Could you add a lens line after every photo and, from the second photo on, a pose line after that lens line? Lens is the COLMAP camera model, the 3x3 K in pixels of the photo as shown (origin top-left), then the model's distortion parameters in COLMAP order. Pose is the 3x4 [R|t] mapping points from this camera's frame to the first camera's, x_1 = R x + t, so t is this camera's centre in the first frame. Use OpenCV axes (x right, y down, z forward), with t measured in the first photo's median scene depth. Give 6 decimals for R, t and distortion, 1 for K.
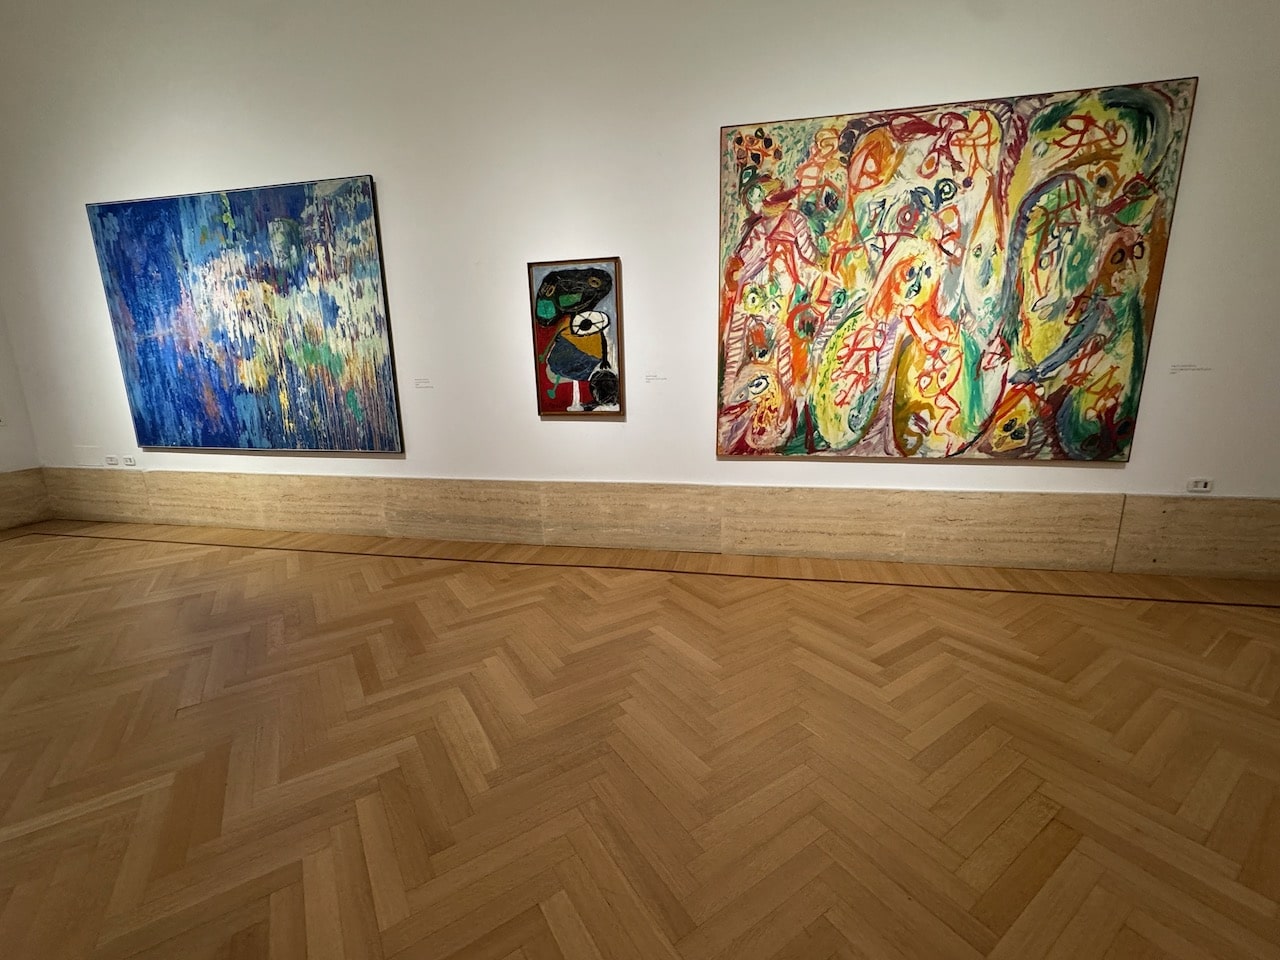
lens RADIAL K [[526.8, 0, 639.8], [0, 526.8, 478.6], [0, 0, 1]] dist [-0.000963, -0.000662]
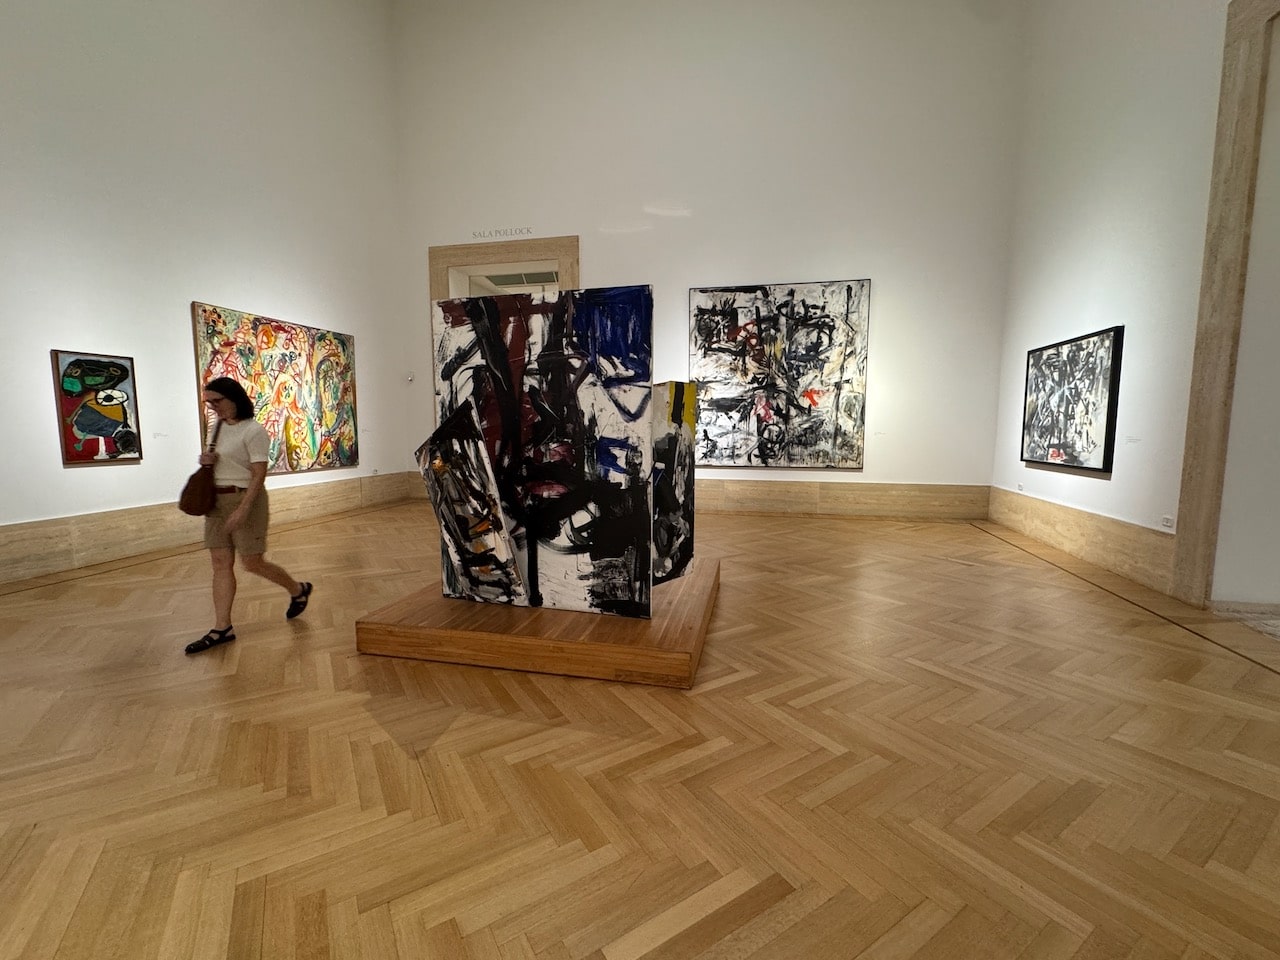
lens RADIAL K [[526.8, 0, 638.2], [0, 526.8, 479.9], [0, 0, 1]] dist [-0.000963, -0.000662]
pose [[0.019321, -0.086399, 0.996073, -1.709261], [0.202764, 0.975895, 0.080716, 0.113911], [-0.979037, 0.200409, 0.036374, -0.472003]]
